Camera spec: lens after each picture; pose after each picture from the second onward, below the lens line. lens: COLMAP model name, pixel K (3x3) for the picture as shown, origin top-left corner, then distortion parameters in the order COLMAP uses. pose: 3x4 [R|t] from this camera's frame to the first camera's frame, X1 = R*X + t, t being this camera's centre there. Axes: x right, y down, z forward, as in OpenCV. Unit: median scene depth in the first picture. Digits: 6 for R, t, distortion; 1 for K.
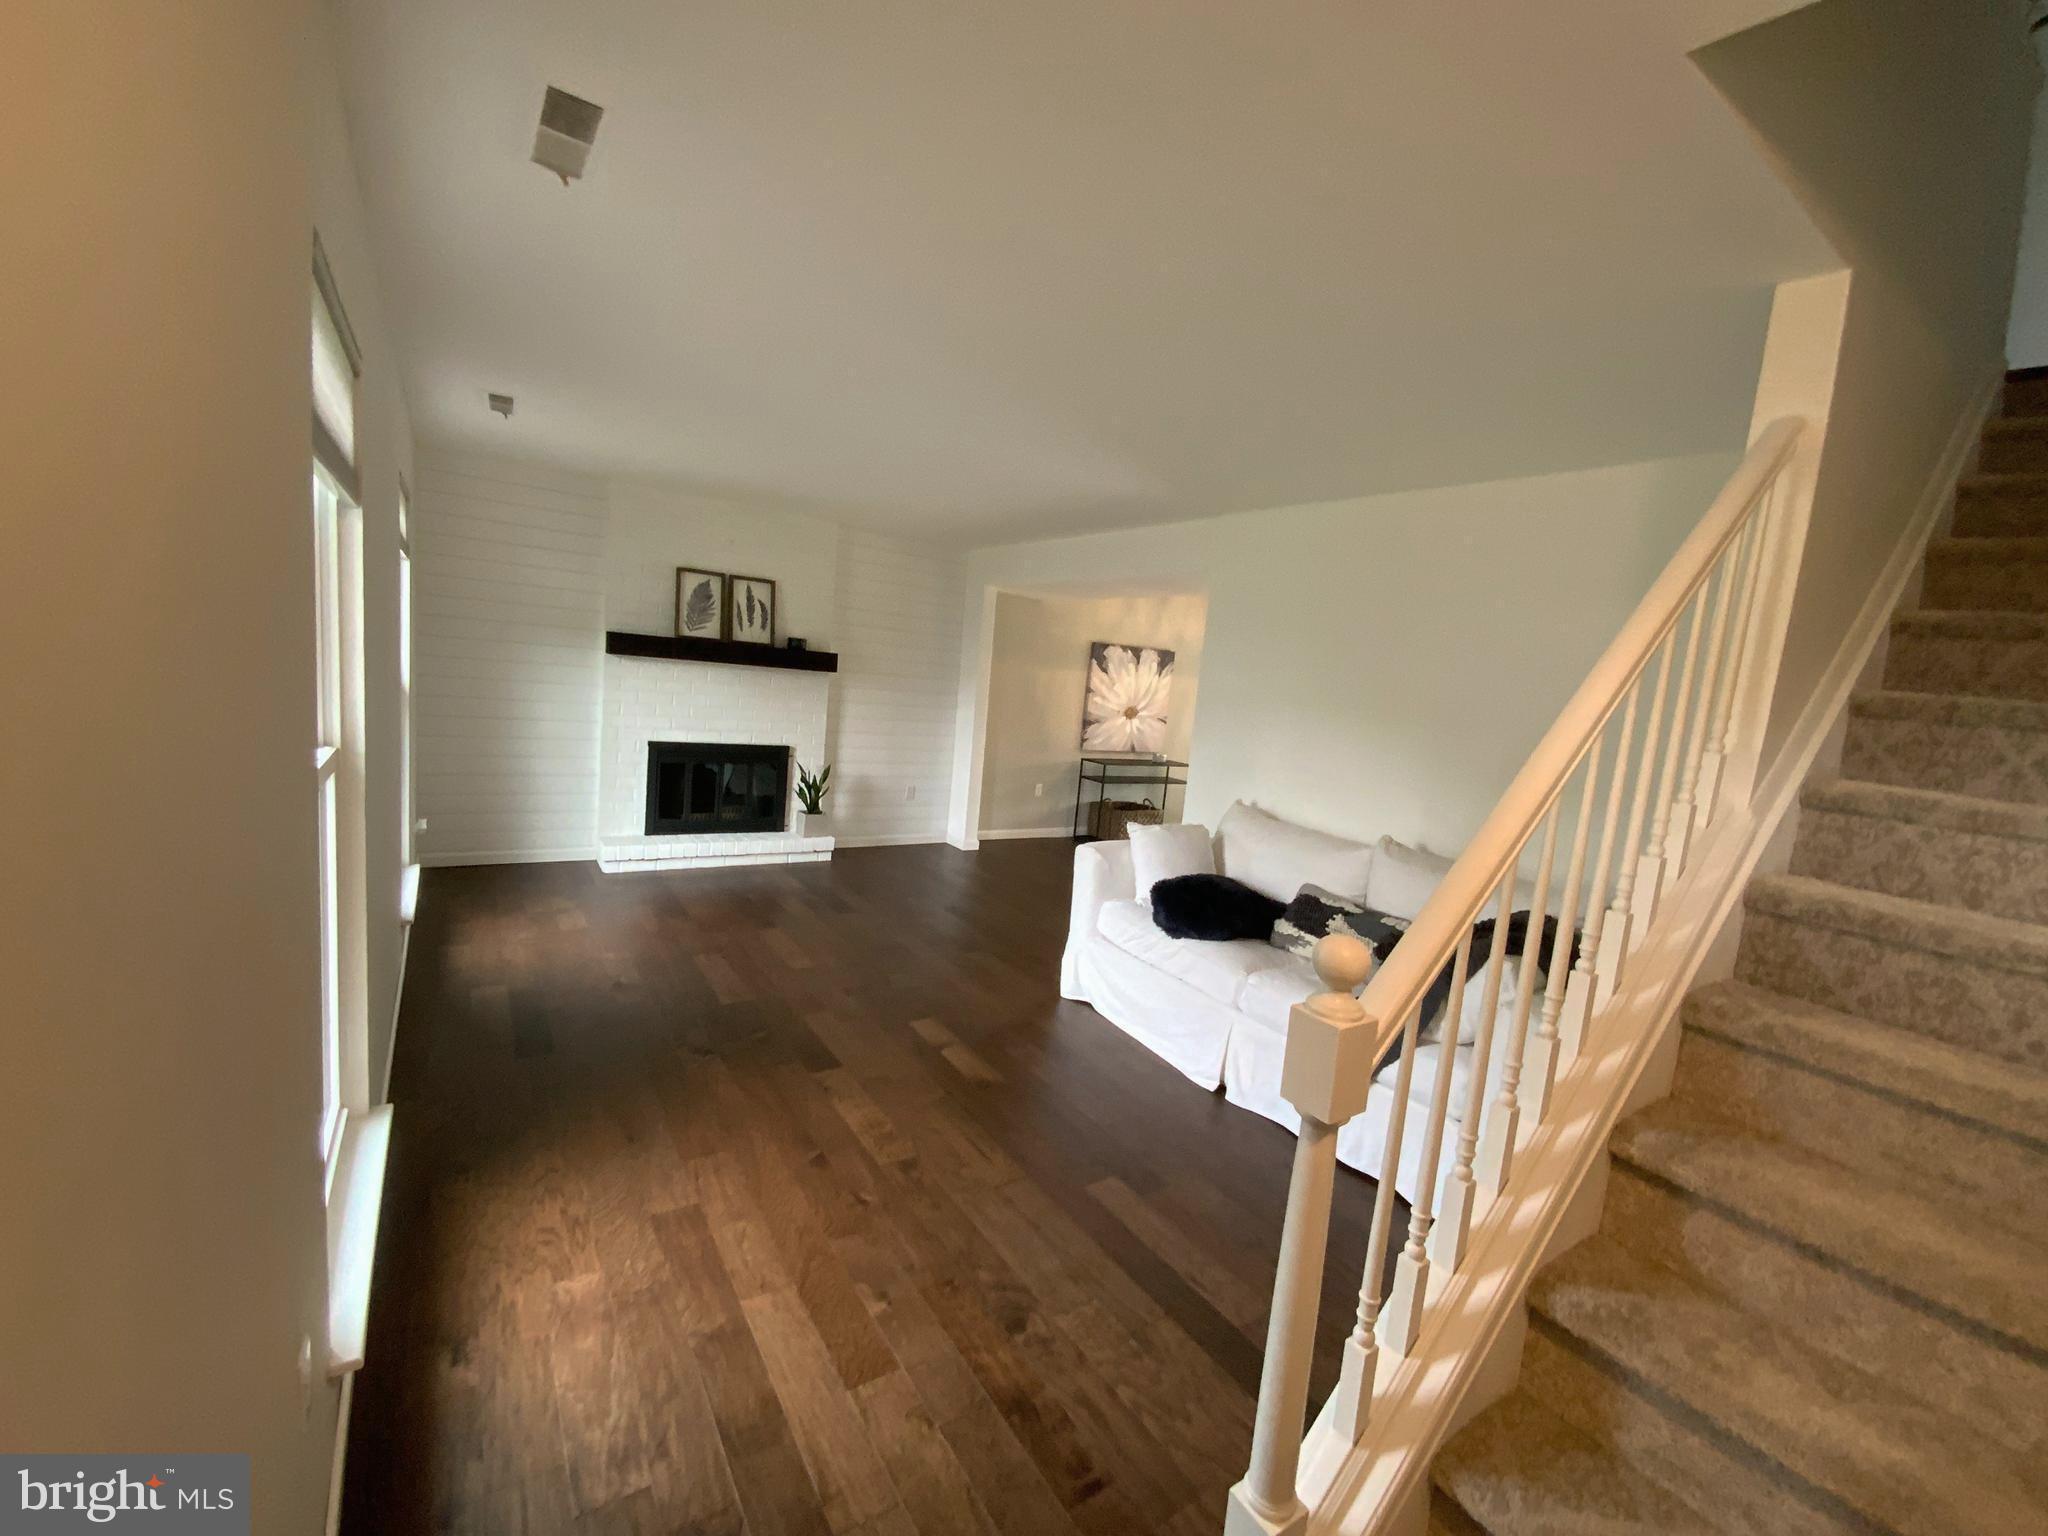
lens RADIAL K [[831.0, 0, 1048.4], [0, 831.0, 773.7], [0, 0, 1]] dist [0.062884, -0.038457]
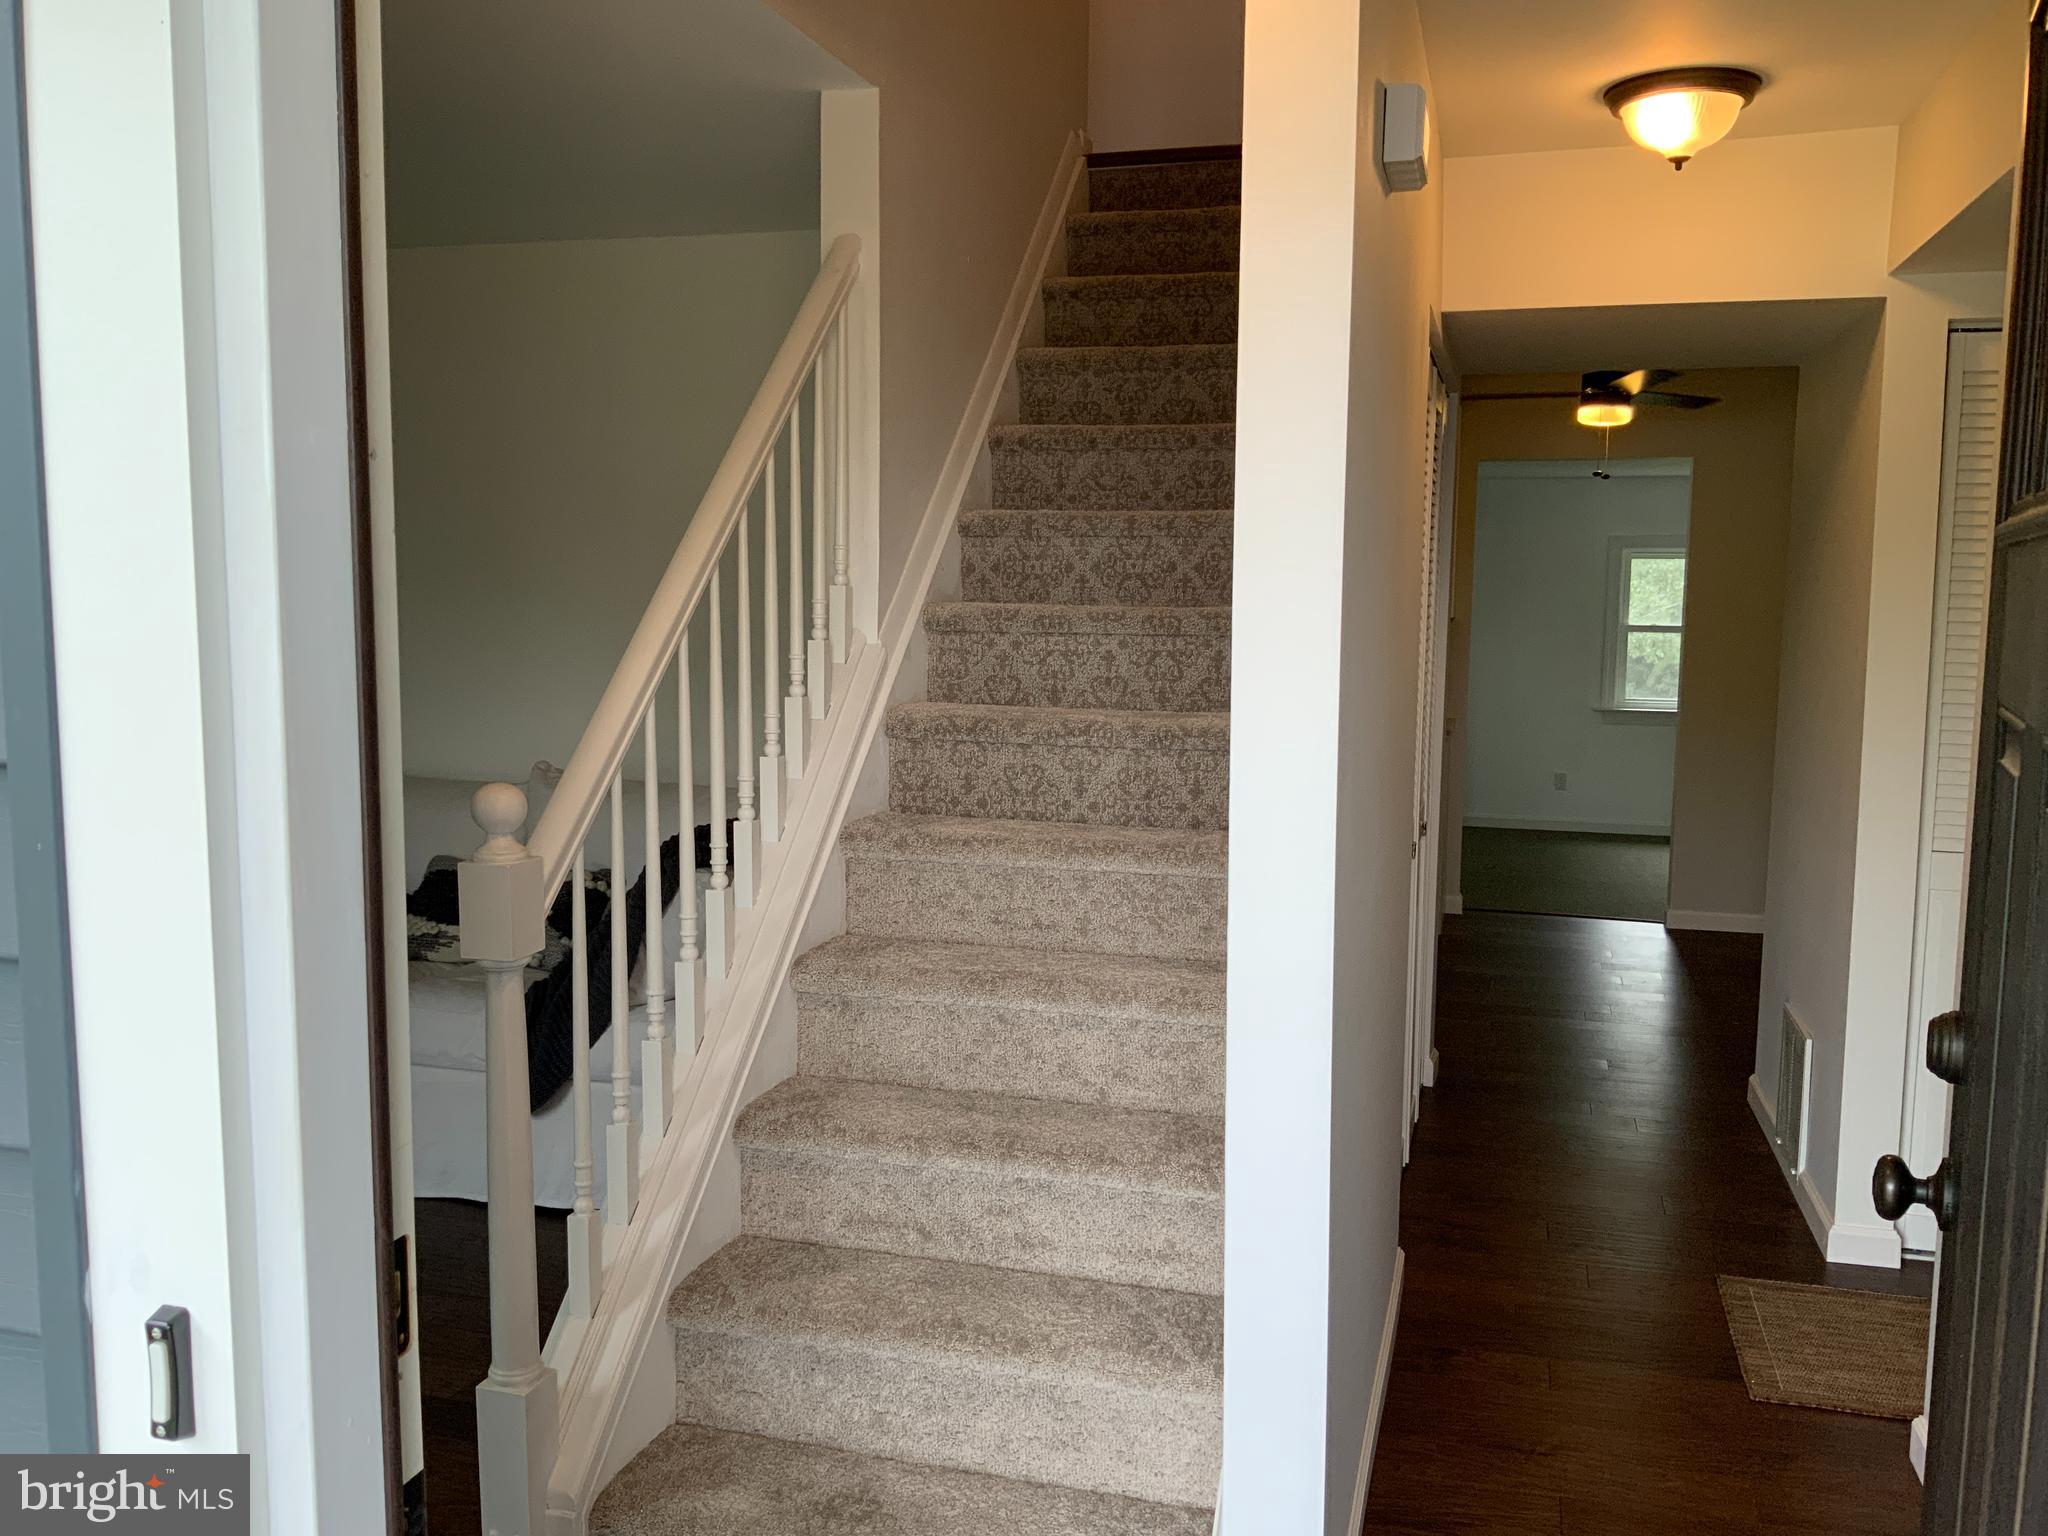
lens RADIAL K [[1683.2, 0, 1006.8], [0, 1683.2, 765.8], [0, 0, 1]] dist [0.080708, -0.141717]
pose [[0.783145, -0.156048, 0.601941, -0.263587], [0.141163, 0.987343, 0.072303, 0.069022], [-0.605605, 0.028348, 0.795261, -0.656711]]
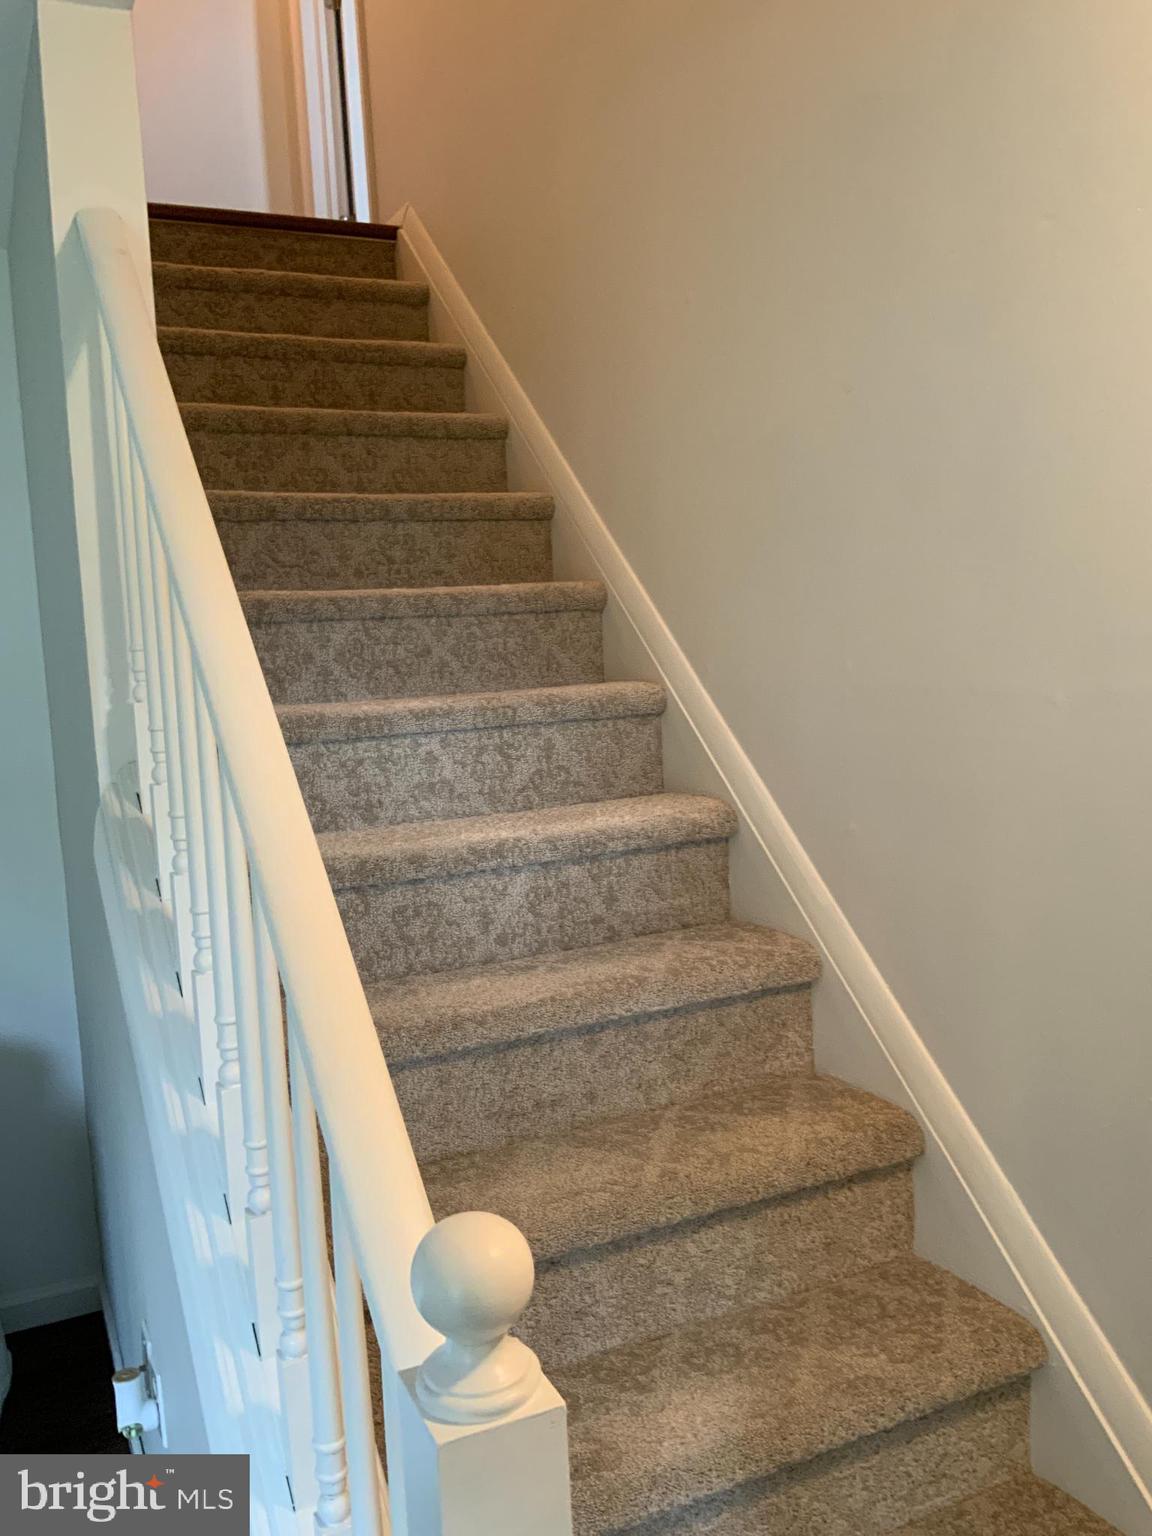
lens RADIAL K [[1262.4, 0, 576.0], [0, 1262.4, 768.0], [0, 0, 1]] dist [0.080708, -0.141717]
pose [[0.165616, -0.212622, 0.962997, -0.152880], [0.183242, 0.966112, 0.181796, -0.098780], [-0.969017, 0.146353, 0.198965, 0.492020]]
